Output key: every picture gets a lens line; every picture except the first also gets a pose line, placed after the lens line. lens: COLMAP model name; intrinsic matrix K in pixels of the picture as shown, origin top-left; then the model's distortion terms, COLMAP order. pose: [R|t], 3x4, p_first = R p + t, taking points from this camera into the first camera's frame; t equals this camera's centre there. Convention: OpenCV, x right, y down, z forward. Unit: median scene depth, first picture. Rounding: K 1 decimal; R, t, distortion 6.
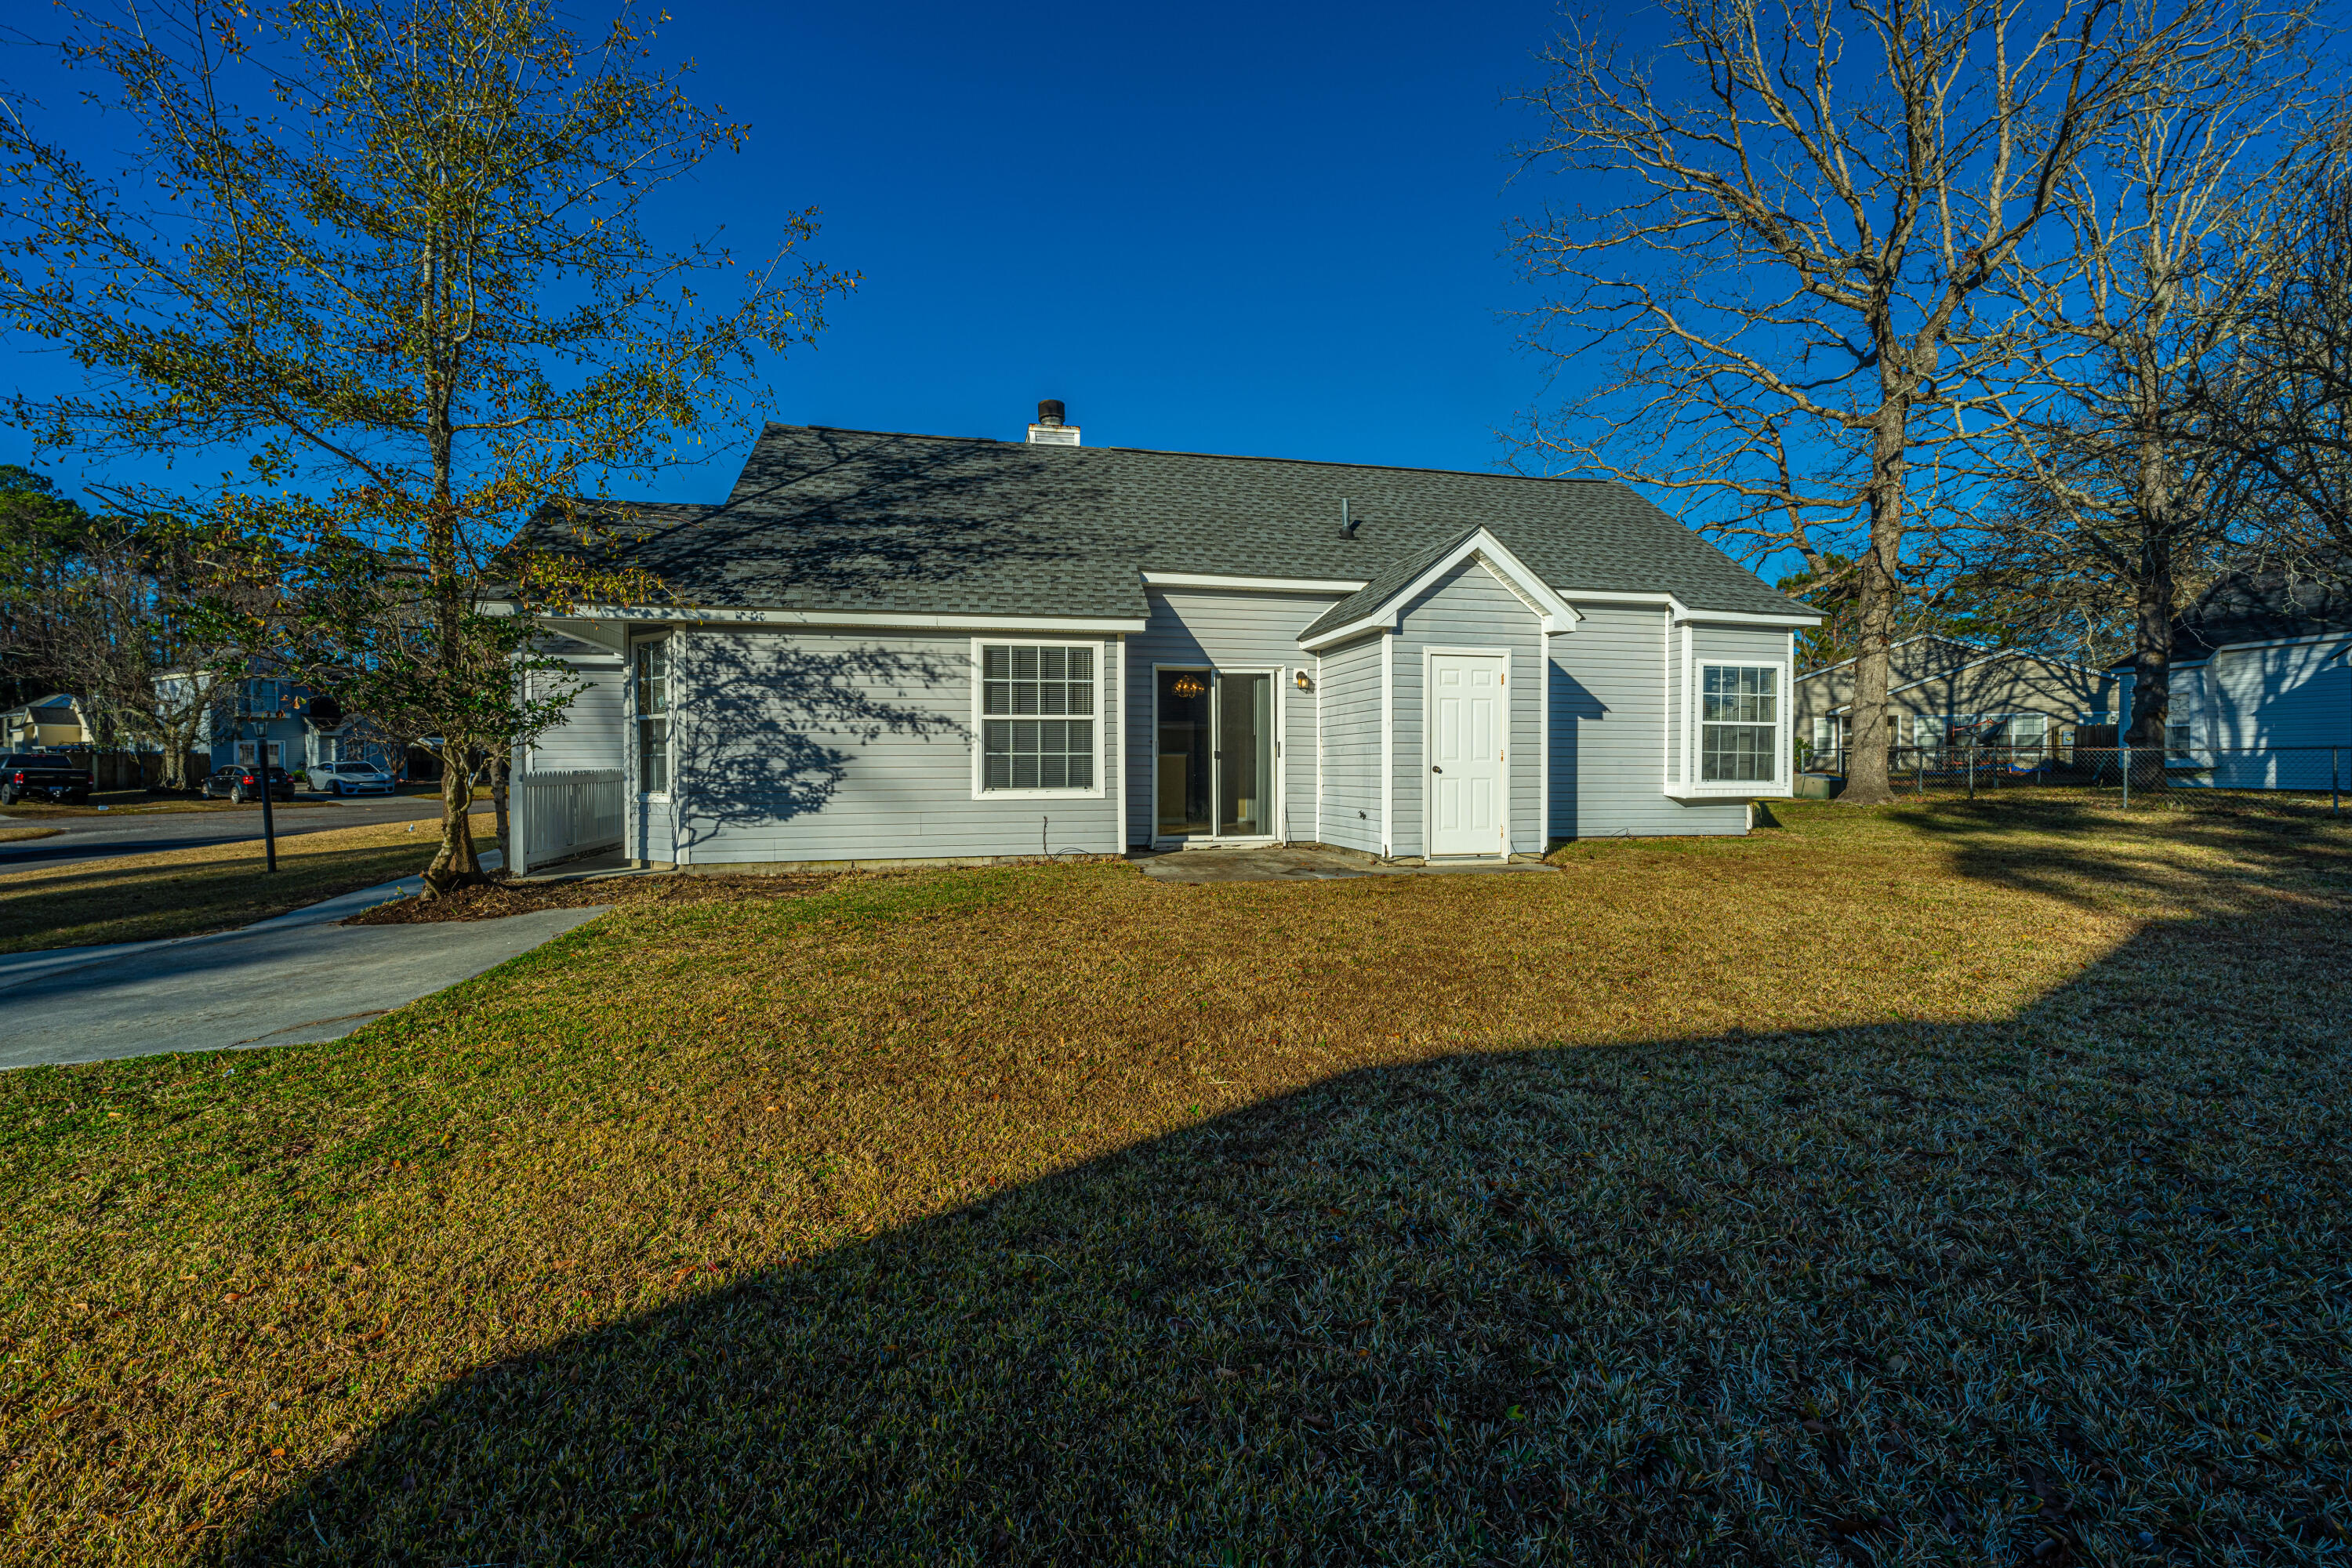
lens RADIAL K [[942.7, 0, 1171.6], [0, 942.7, 787.3], [0, 0, 1]] dist [0.002341, 0.000627]
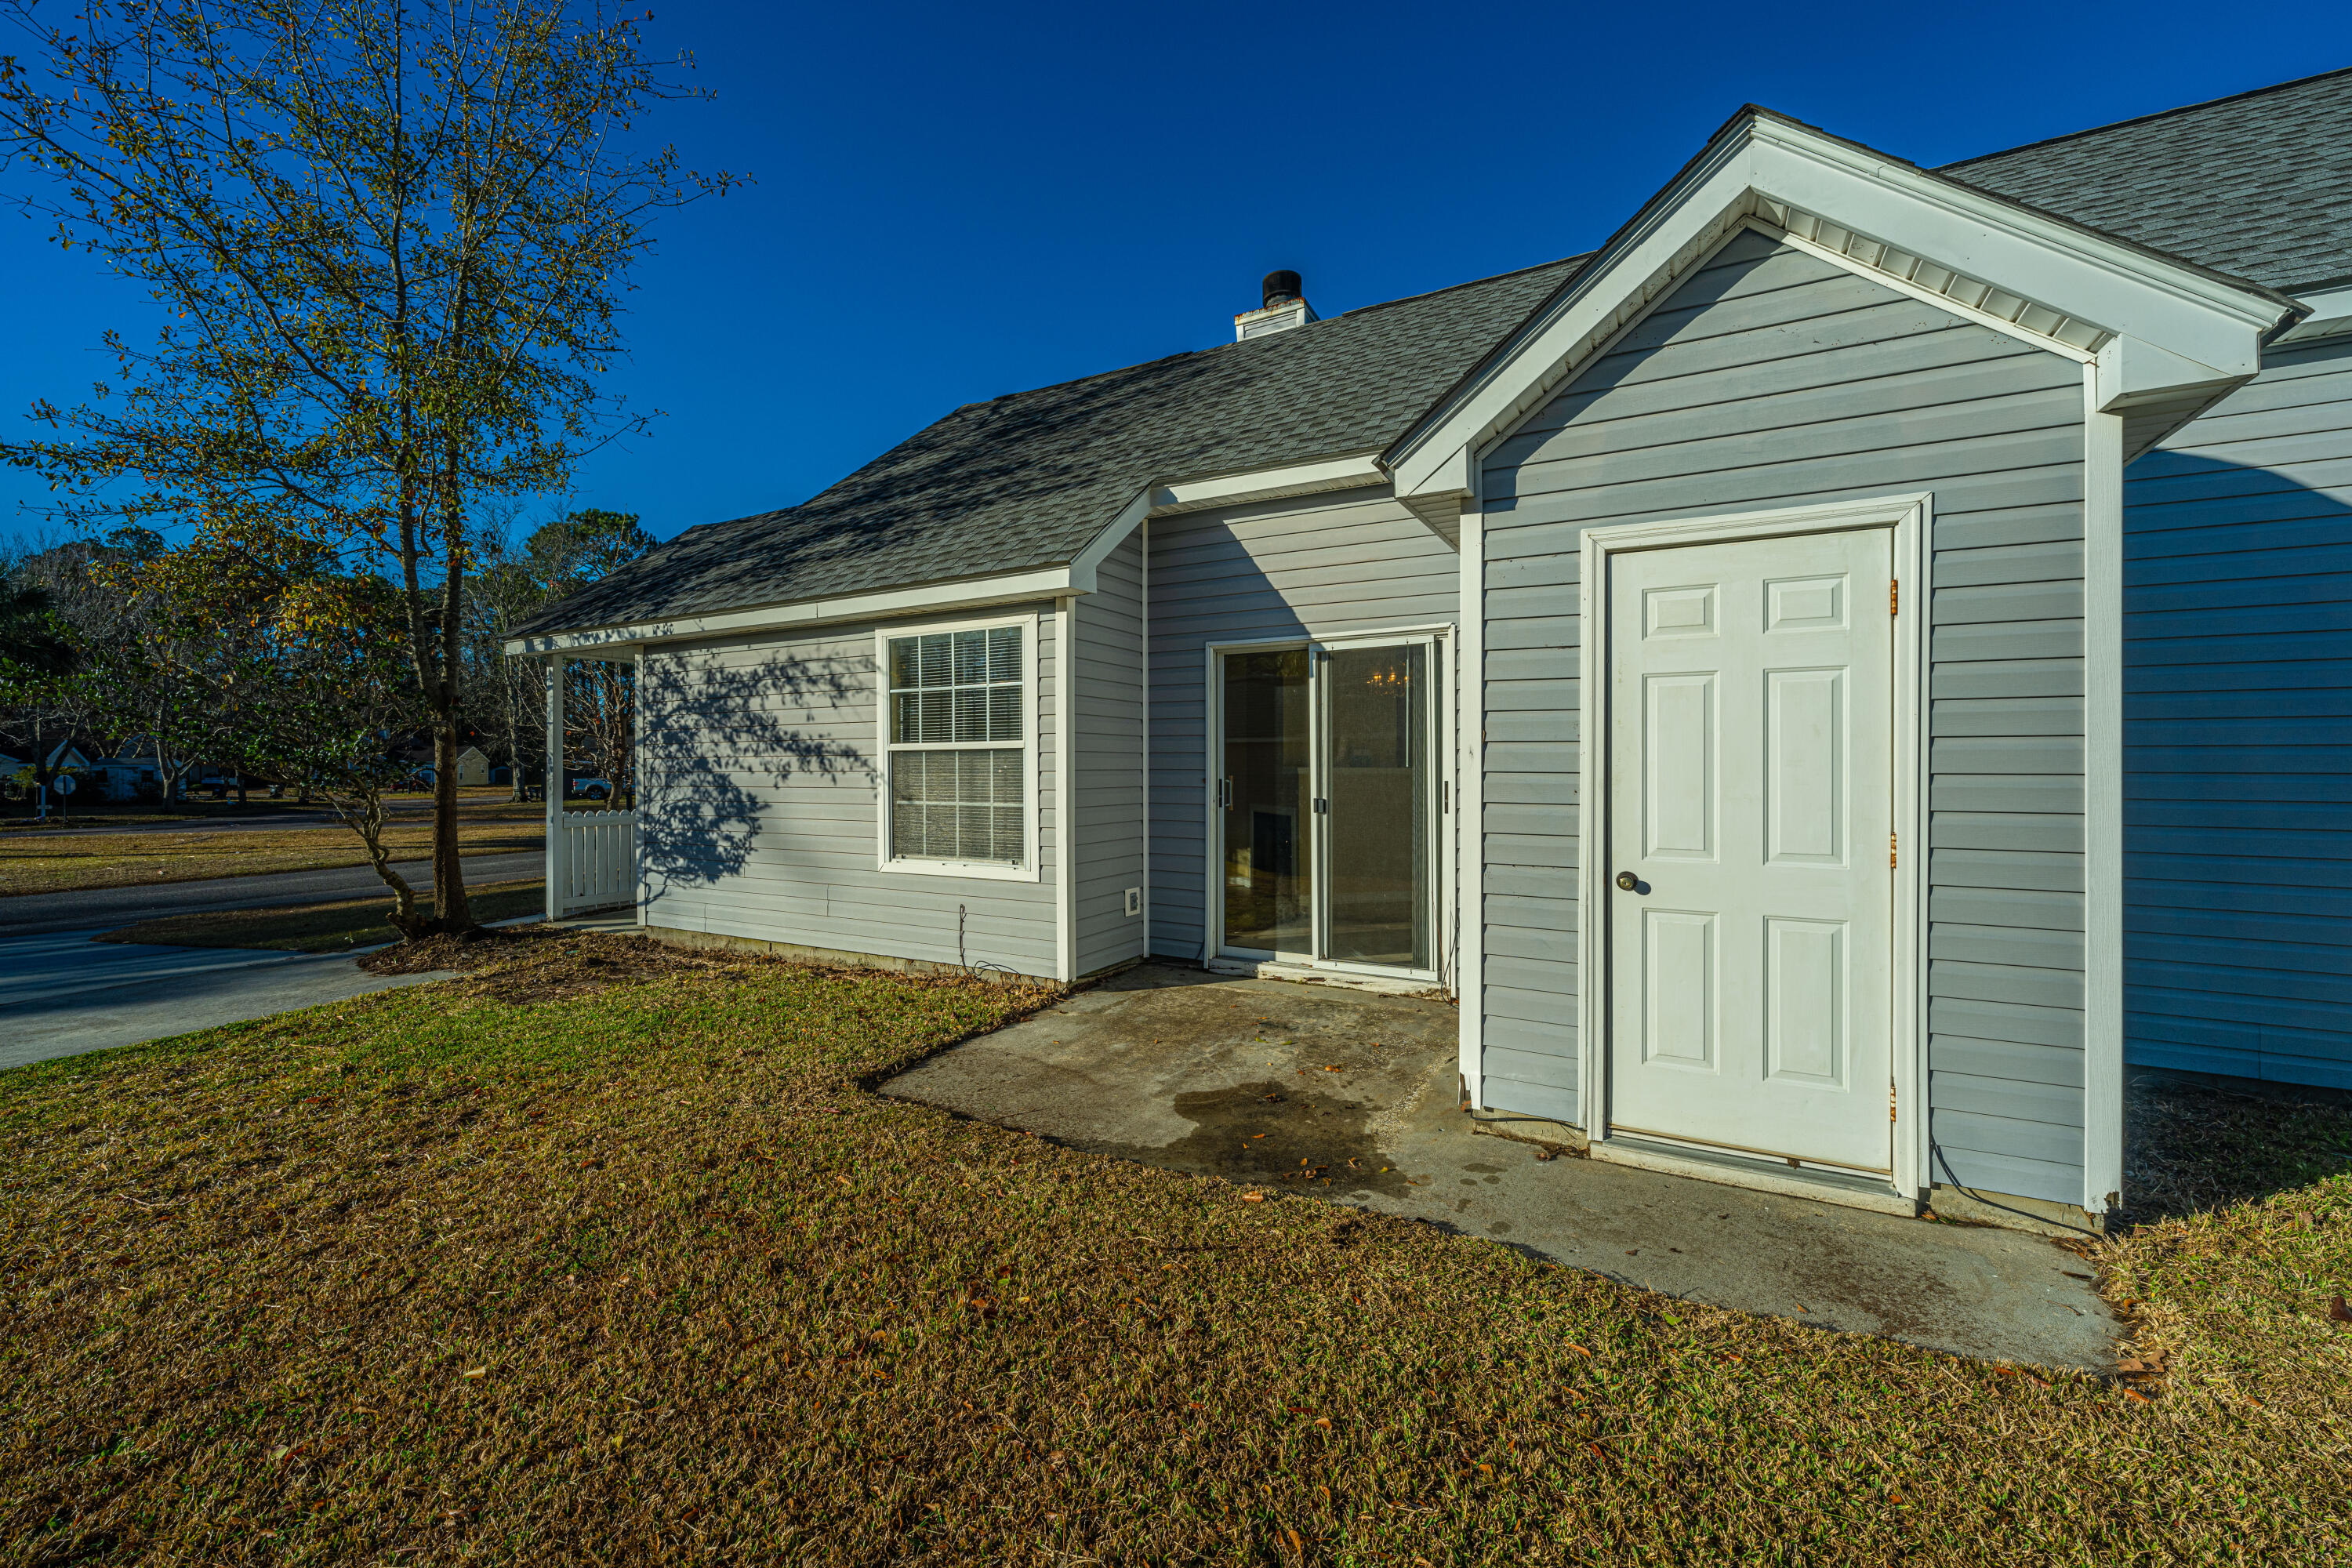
lens RADIAL K [[942.7, 0, 1163.4], [0, 942.7, 778.3], [0, 0, 1]] dist [0.002341, 0.000627]
pose [[0.749757, 0.008424, -0.661660, 0.392407], [-0.018792, 0.999787, -0.008565, -0.051957], [0.661447, 0.018855, 0.749755, 0.645467]]
